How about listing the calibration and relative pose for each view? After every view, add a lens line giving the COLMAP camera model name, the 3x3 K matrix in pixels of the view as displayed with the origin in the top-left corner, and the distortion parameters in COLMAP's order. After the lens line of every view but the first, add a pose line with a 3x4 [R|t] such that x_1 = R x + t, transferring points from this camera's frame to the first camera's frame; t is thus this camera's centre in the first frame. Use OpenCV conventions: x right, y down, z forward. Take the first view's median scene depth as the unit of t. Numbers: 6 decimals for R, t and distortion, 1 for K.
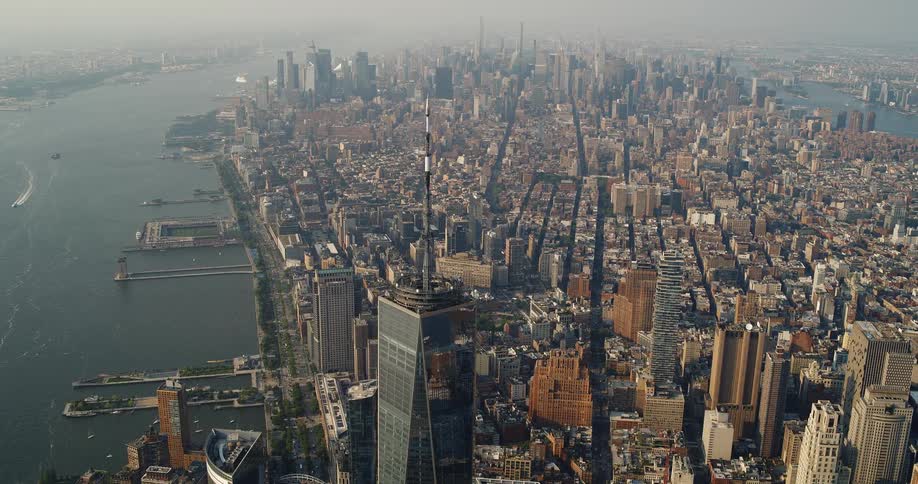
lens RADIAL K [[810.5, 0, 459.0], [0, 810.5, 242.0], [0, 0, 1]] dist [-0.075262, 0.004645]
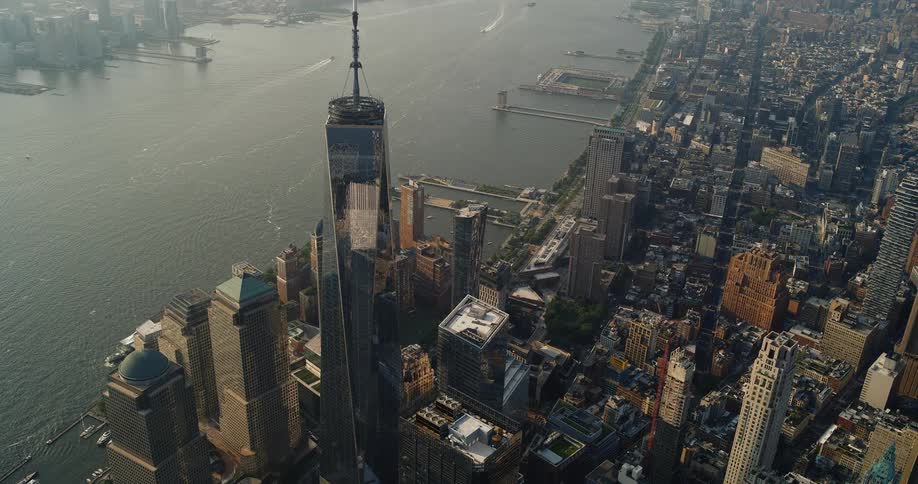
lens RADIAL K [[746.8, 0, 459.0], [0, 746.8, 242.0], [0, 0, 1]] dist [-0.080819, 0.000564]
pose [[0.821791, 0.275407, -0.498810, 0.269136], [-0.181878, 0.956422, 0.228422, -0.012728], [0.539982, -0.096993, 0.836069, 0.048480]]
